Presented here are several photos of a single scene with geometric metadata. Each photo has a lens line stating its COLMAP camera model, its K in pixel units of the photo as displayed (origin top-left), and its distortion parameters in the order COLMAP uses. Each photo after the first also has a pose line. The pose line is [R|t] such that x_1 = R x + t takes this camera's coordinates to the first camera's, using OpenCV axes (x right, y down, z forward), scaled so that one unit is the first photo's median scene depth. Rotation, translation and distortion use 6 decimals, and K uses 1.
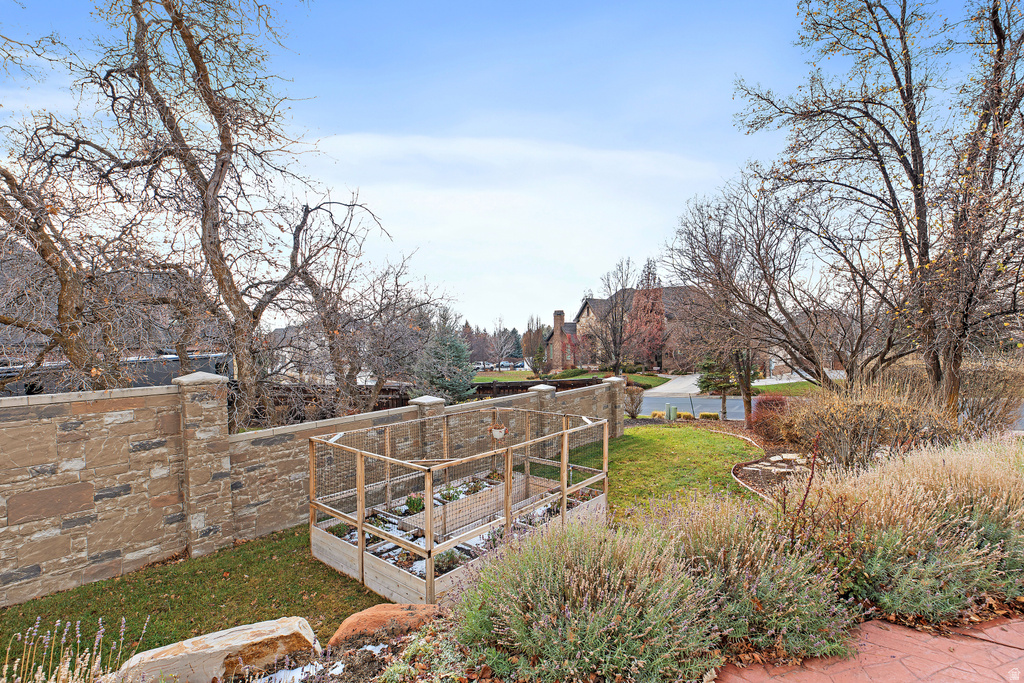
lens RADIAL K [[488.2, 0, 512.0], [0, 488.2, 341.5], [0, 0, 1]] dist [-0.001053, 0.000027]
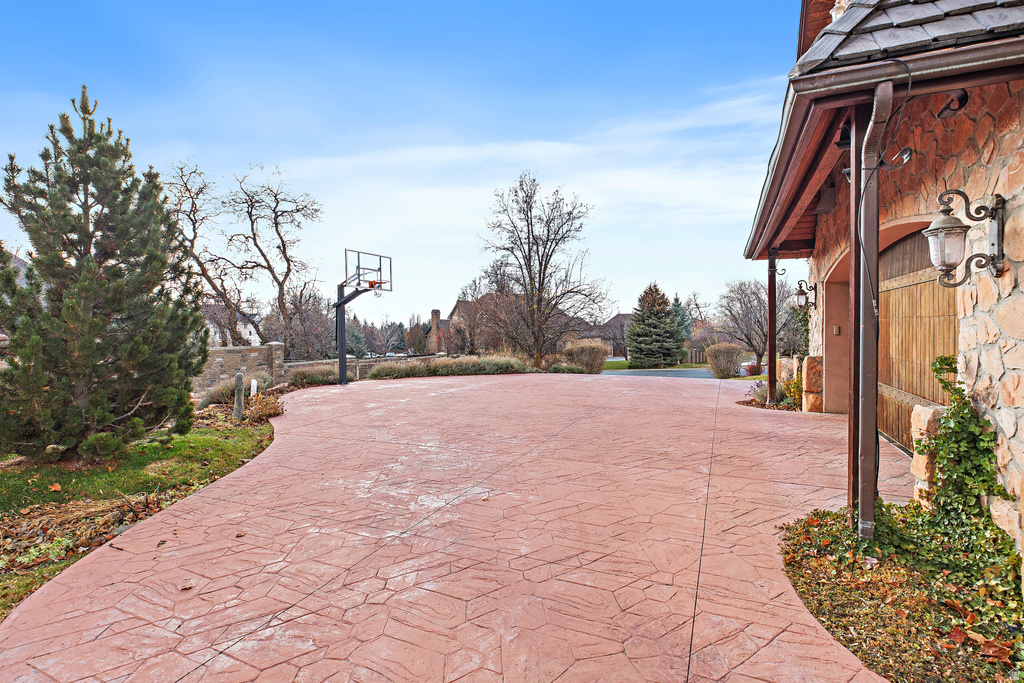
lens RADIAL K [[488.2, 0, 512.0], [0, 488.2, 341.5], [0, 0, 1]] dist [-0.001053, 0.000027]
pose [[0.975167, 0.009716, 0.221259, 0.012900], [-0.012350, 0.999868, 0.010524, 0.001273], [-0.221127, -0.012995, 0.975158, -0.234667]]
